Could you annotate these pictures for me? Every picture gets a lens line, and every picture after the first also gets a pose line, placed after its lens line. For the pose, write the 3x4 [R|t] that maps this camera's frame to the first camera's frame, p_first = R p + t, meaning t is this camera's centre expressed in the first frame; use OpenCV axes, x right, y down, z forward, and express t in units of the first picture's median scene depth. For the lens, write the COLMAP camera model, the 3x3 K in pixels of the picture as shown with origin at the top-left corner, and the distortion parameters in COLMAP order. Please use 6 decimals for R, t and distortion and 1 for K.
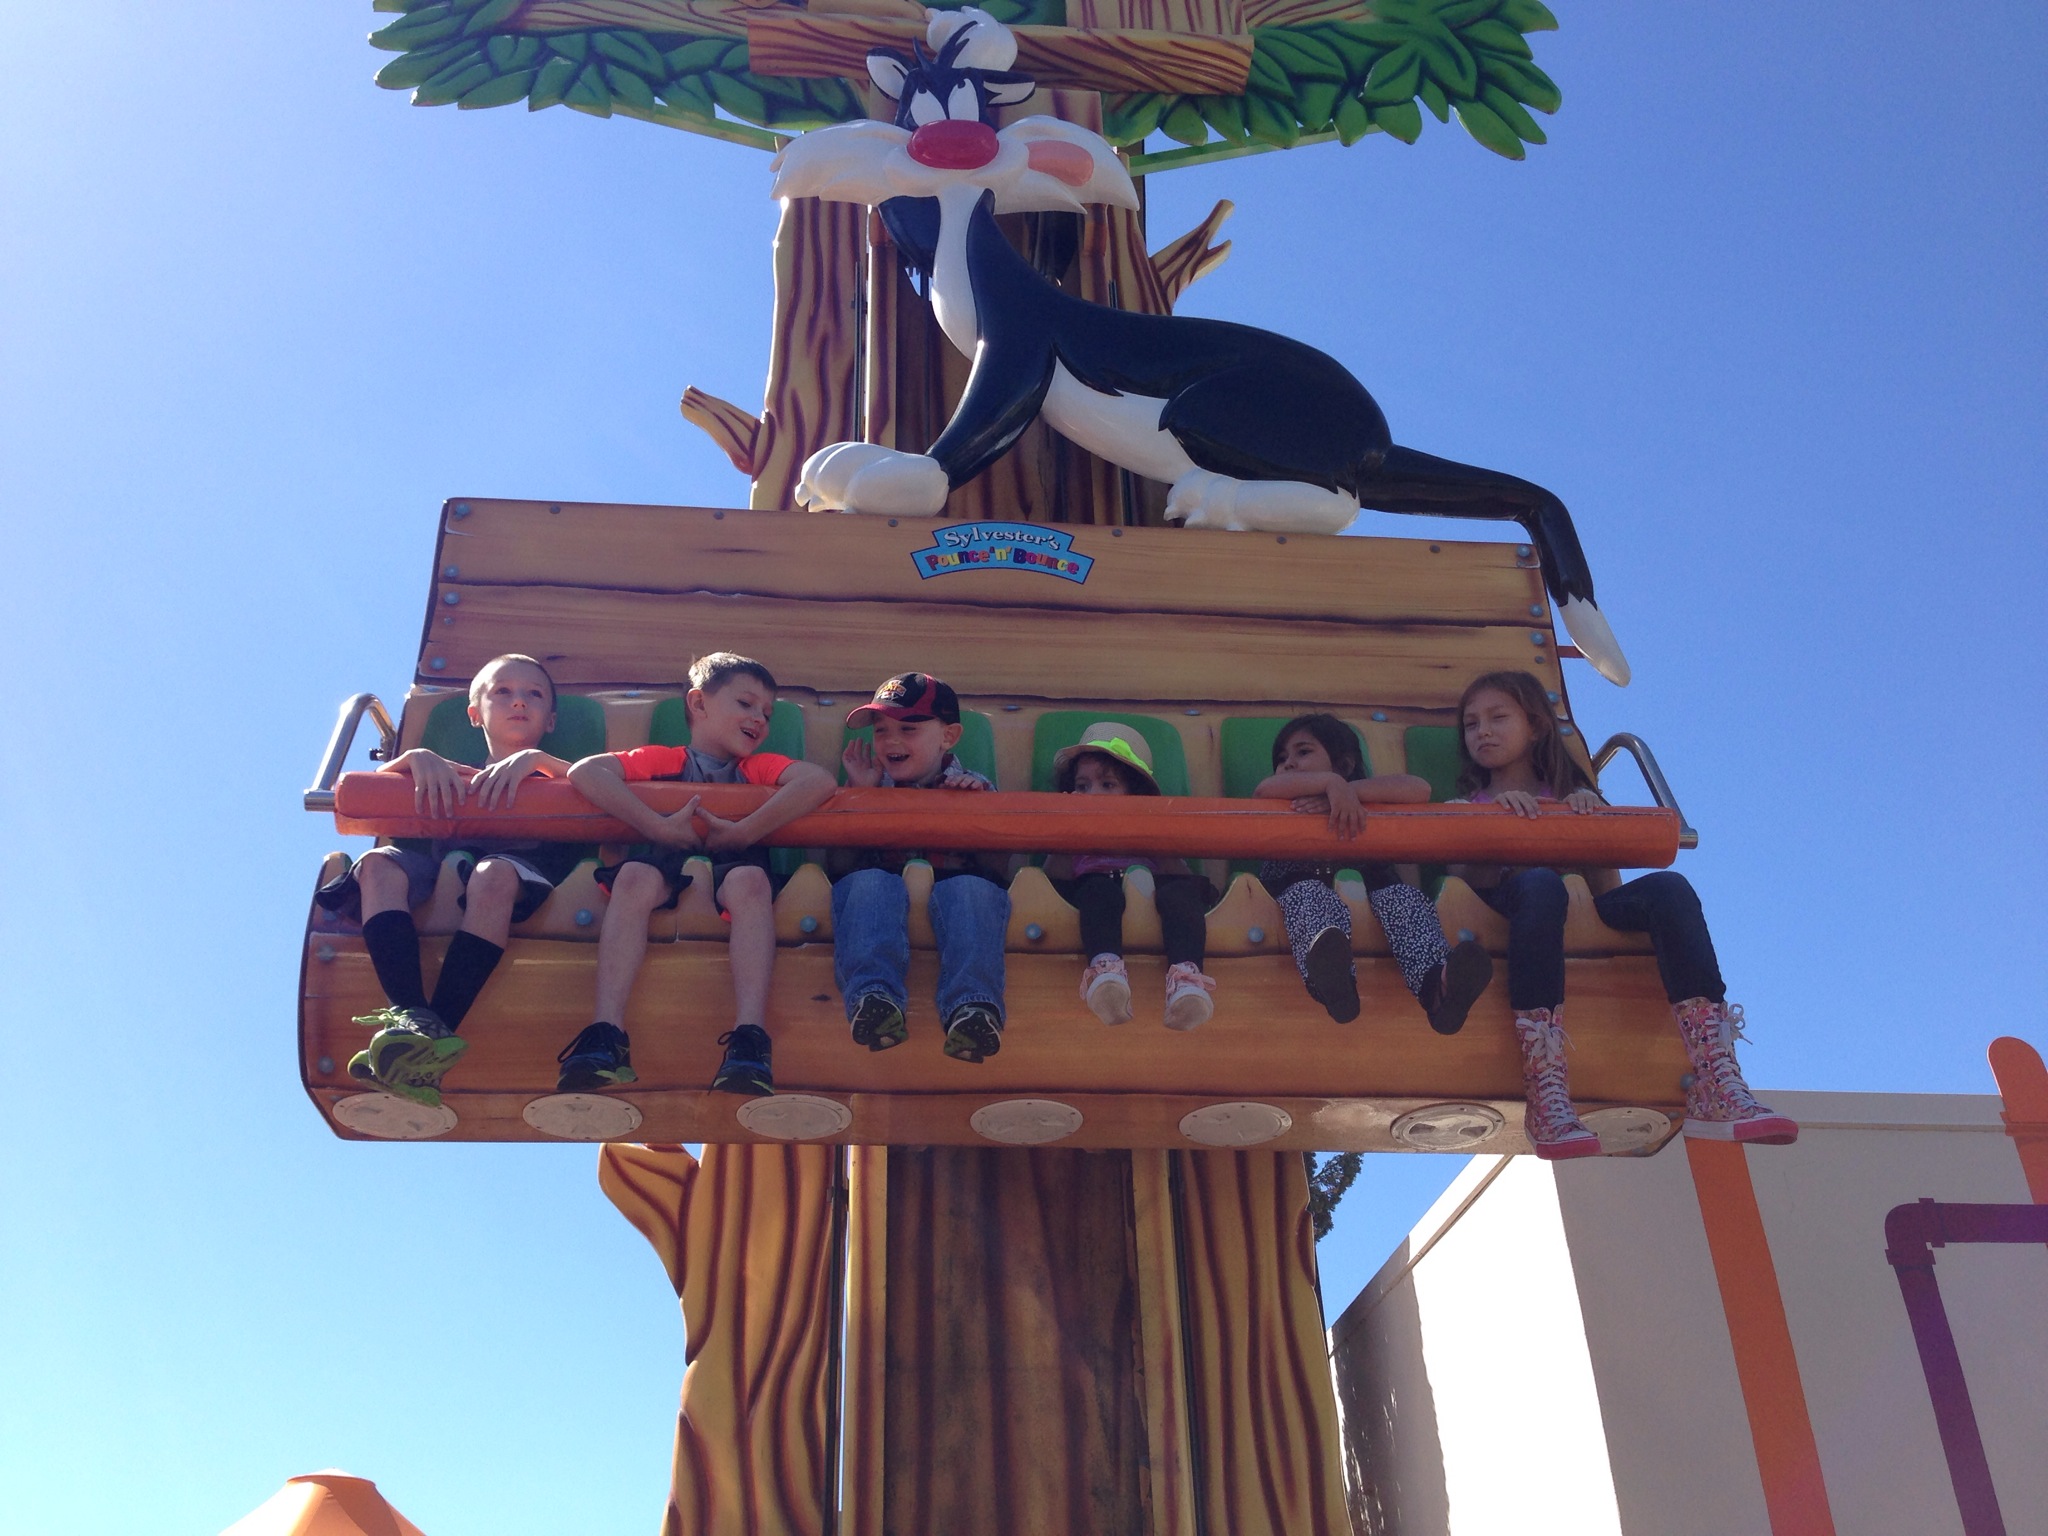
lens RADIAL K [[1925.6, 0, 1024.0], [0, 1925.6, 768.0], [0, 0, 1]] dist [0.116169, -0.011298]
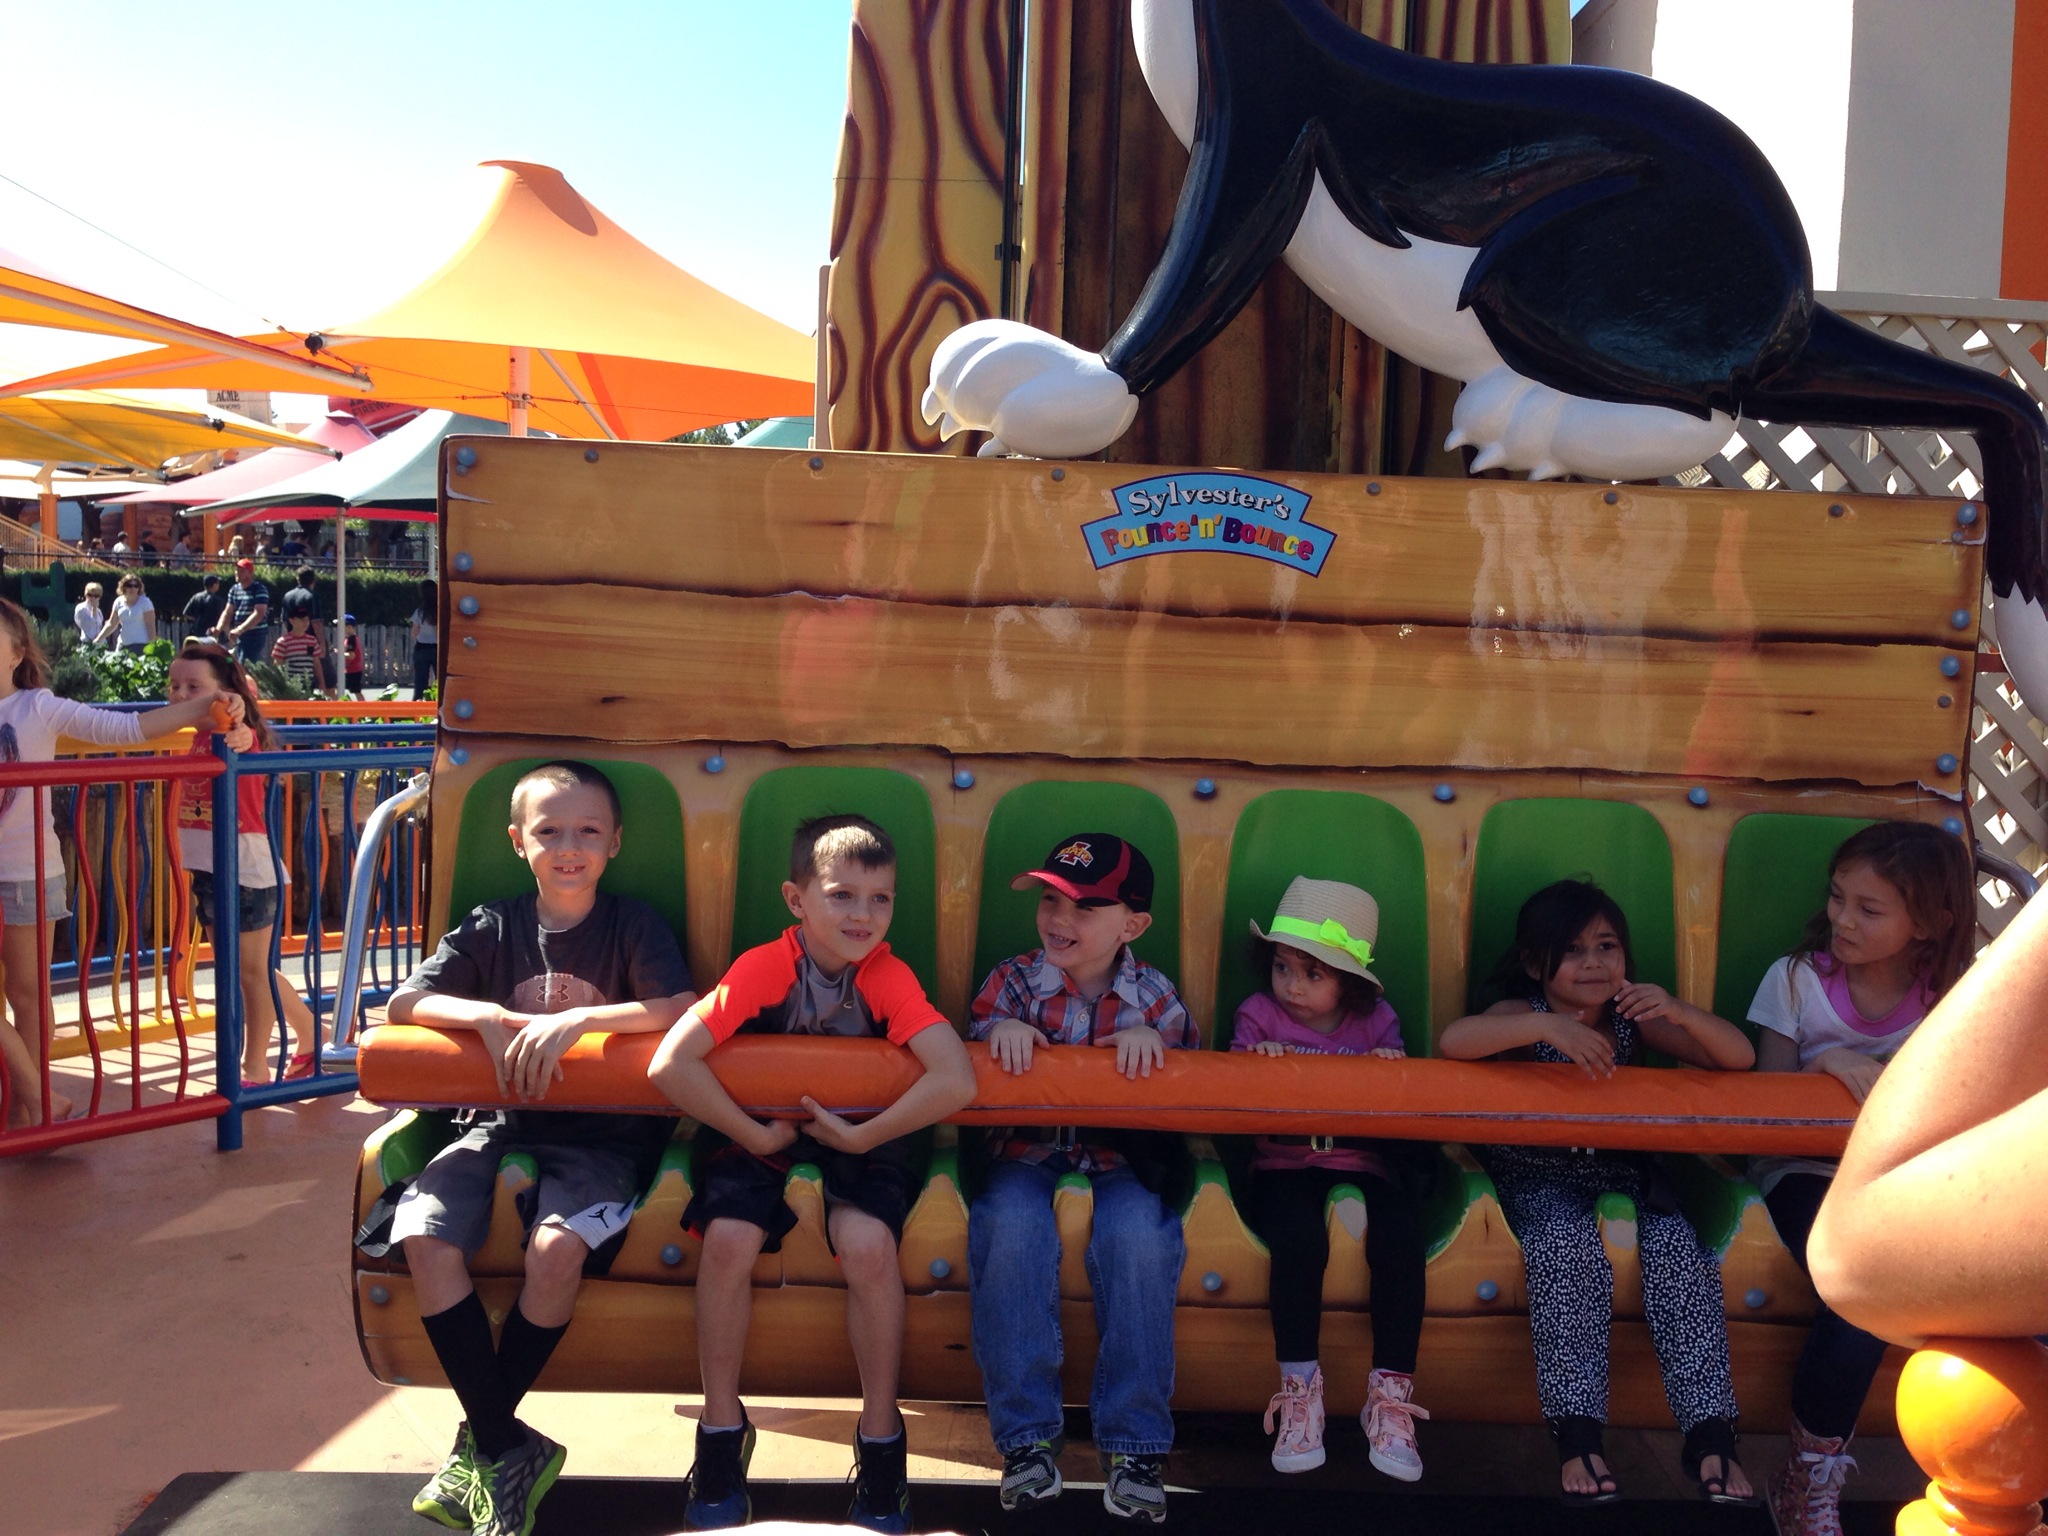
lens RADIAL K [[1925.6, 0, 1024.0], [0, 1925.6, 768.0], [0, 0, 1]] dist [0.116169, -0.011298]
pose [[0.996336, 0.062690, -0.058173, -0.032264], [-0.016921, 0.811264, 0.584435, -0.459767], [0.083832, -0.581310, 0.809352, 0.360590]]
